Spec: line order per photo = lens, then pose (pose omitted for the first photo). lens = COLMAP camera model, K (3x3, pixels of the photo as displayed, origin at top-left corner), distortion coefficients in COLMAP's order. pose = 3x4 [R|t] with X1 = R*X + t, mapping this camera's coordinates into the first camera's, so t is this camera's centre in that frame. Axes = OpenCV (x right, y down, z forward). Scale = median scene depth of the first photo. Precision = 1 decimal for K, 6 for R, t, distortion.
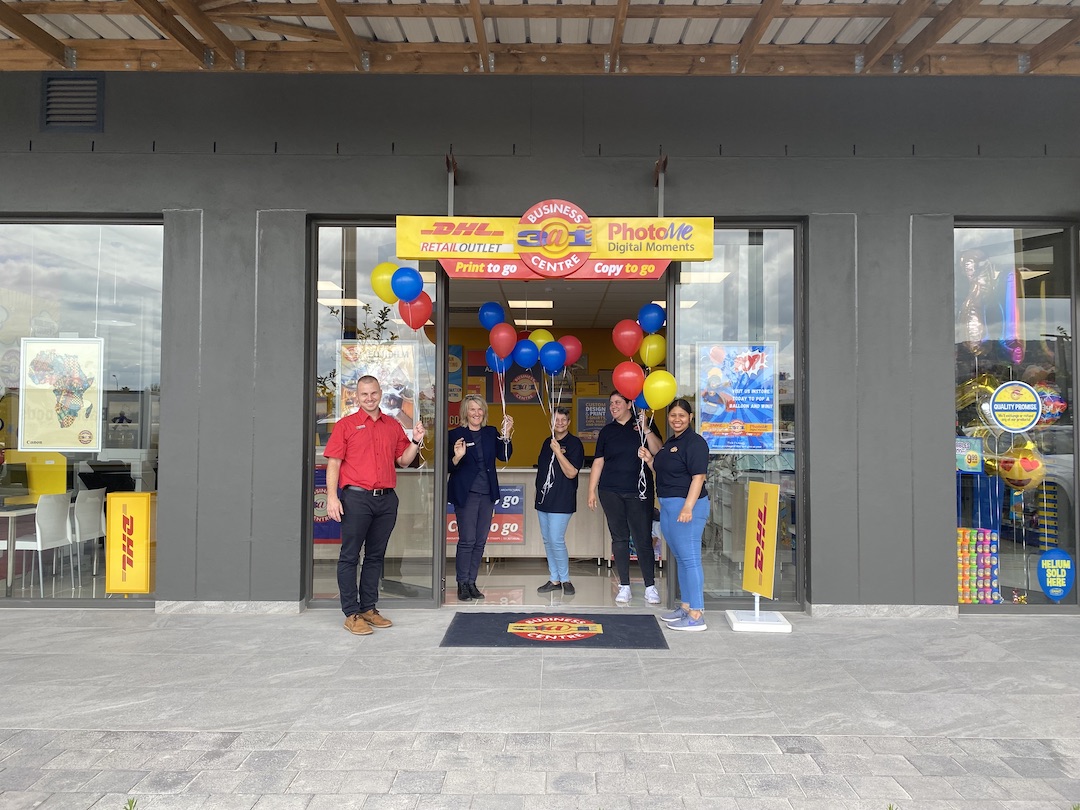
lens RADIAL K [[821.2, 0, 559.7], [0, 821.2, 406.3], [0, 0, 1]] dist [0.030884, -0.073678]
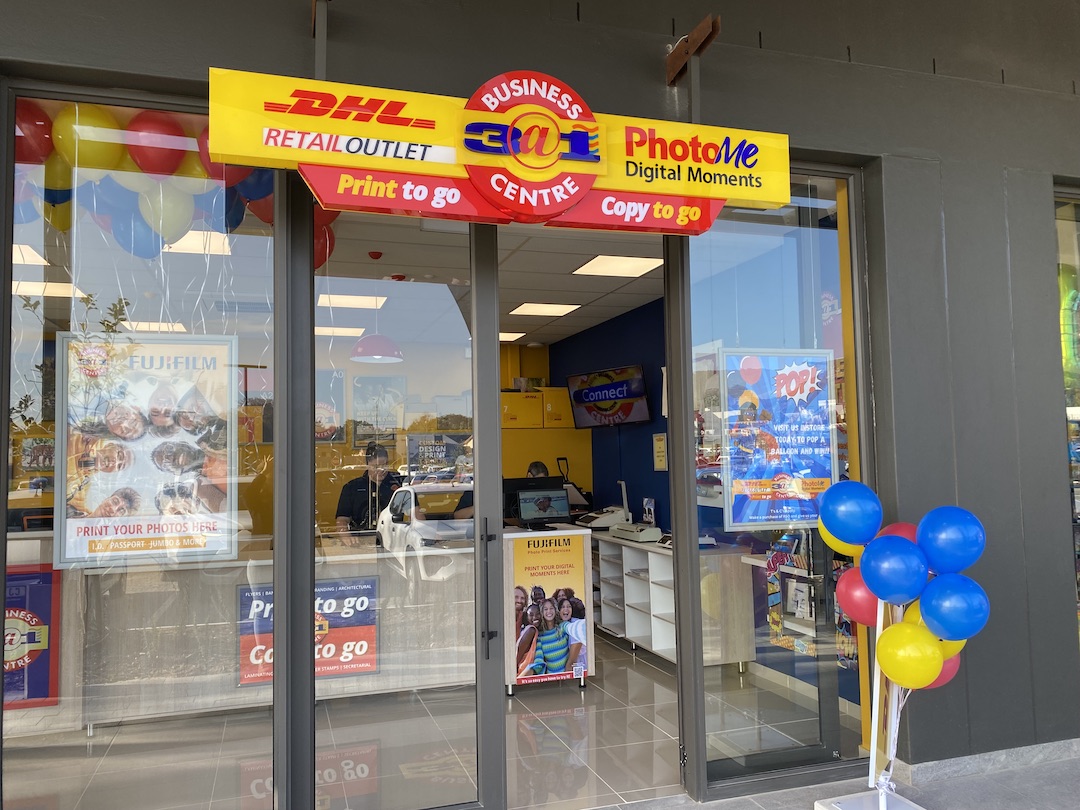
lens RADIAL K [[820.7, 0, 545.1], [0, 820.7, 400.6], [0, 0, 1]] dist [0.029806, -0.067980]
pose [[0.952791, -0.003055, 0.303610, -0.158270], [0.015750, 0.999100, -0.039372, -0.018974], [-0.303217, 0.042296, 0.951982, 0.501241]]
